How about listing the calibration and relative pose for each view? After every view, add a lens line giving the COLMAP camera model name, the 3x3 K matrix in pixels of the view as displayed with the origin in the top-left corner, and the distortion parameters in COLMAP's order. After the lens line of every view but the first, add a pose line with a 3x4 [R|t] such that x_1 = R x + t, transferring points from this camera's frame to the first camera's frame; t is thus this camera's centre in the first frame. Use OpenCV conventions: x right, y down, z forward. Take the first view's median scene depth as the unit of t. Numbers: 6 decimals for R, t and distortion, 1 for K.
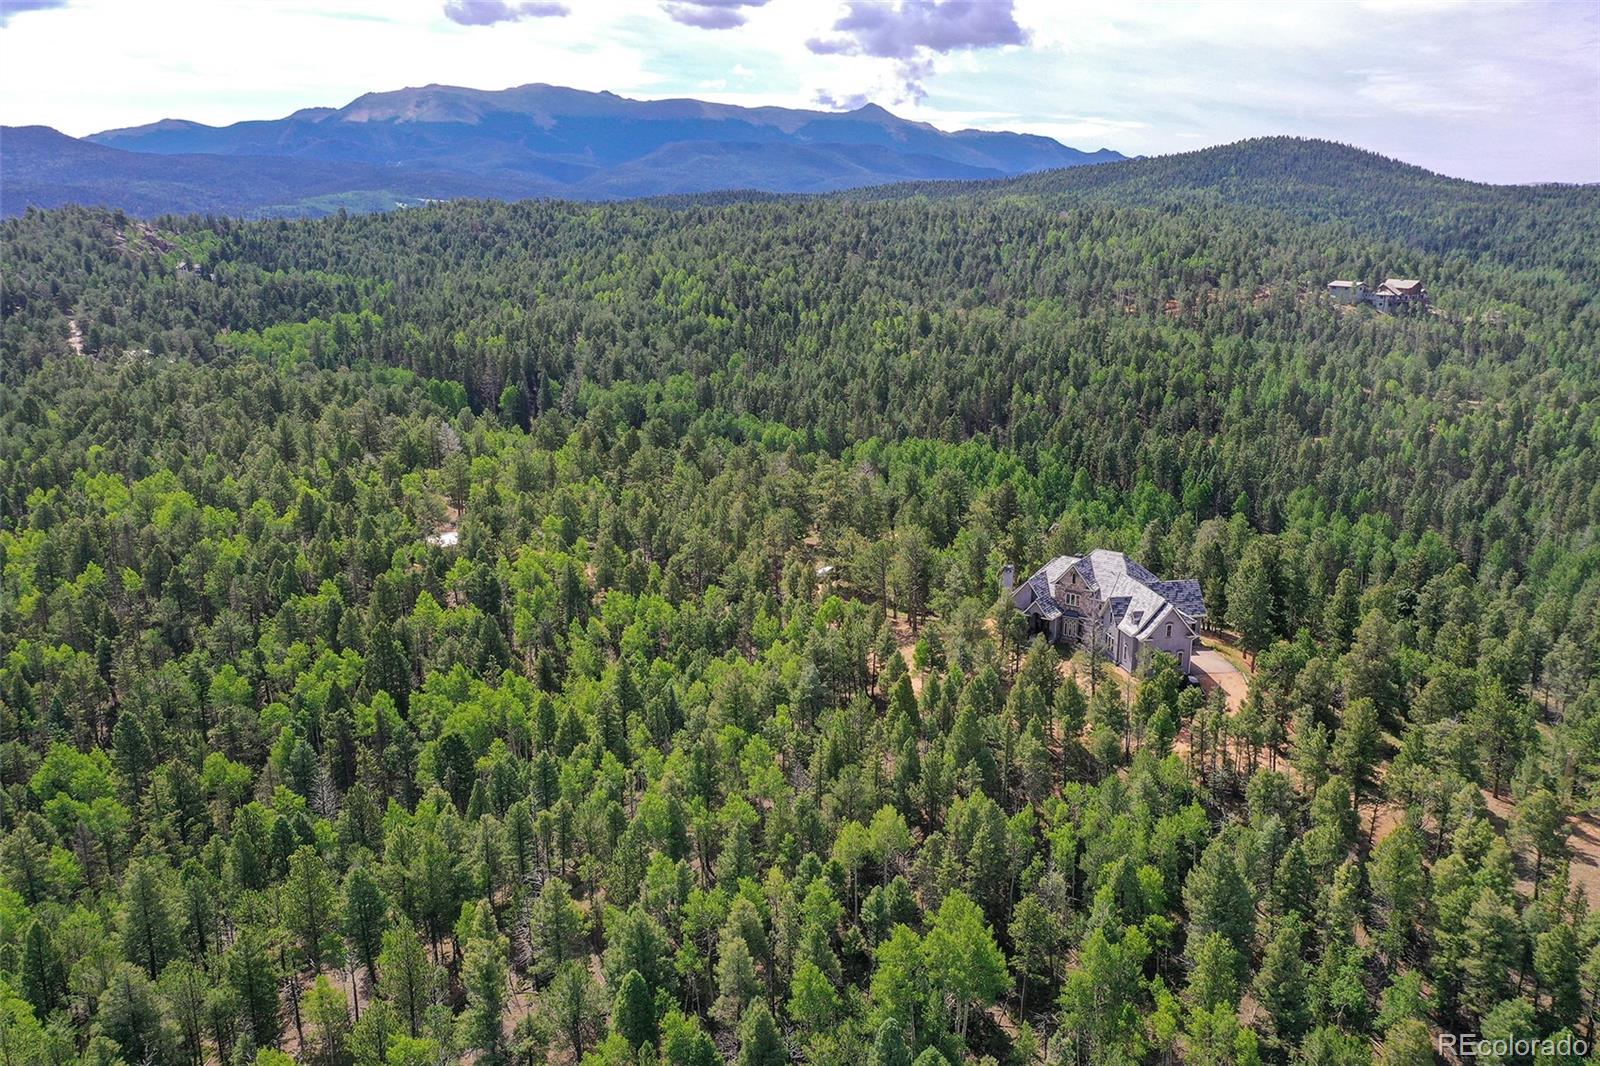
lens RADIAL K [[1296.4, 0, 798.1], [0, 1296.4, 506.1], [0, 0, 1]] dist [0.000807, -0.003734]
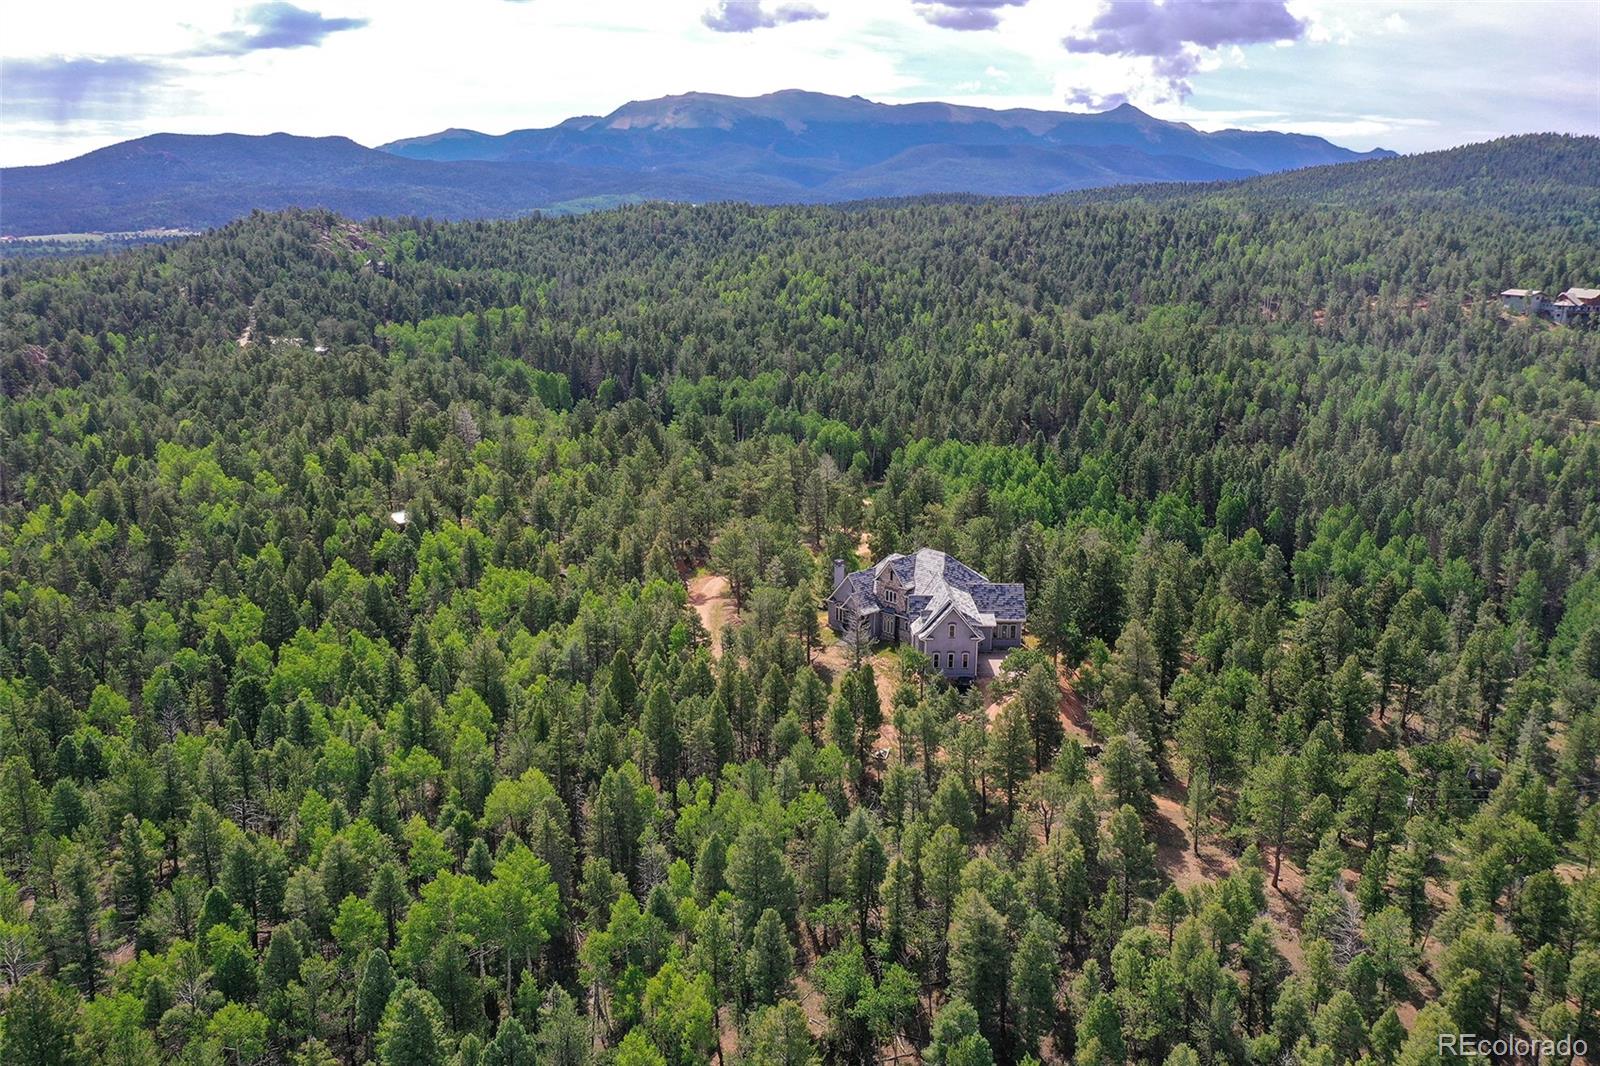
lens RADIAL K [[1293.1, 0, 800.0], [0, 1293.1, 533.0], [0, 0, 1]] dist [-0.003582, -0.005673]
pose [[0.979340, 0.048585, -0.196299, 0.107753], [-0.045199, 0.998742, 0.021692, 0.001541], [0.197106, -0.012371, 0.980304, 0.002485]]
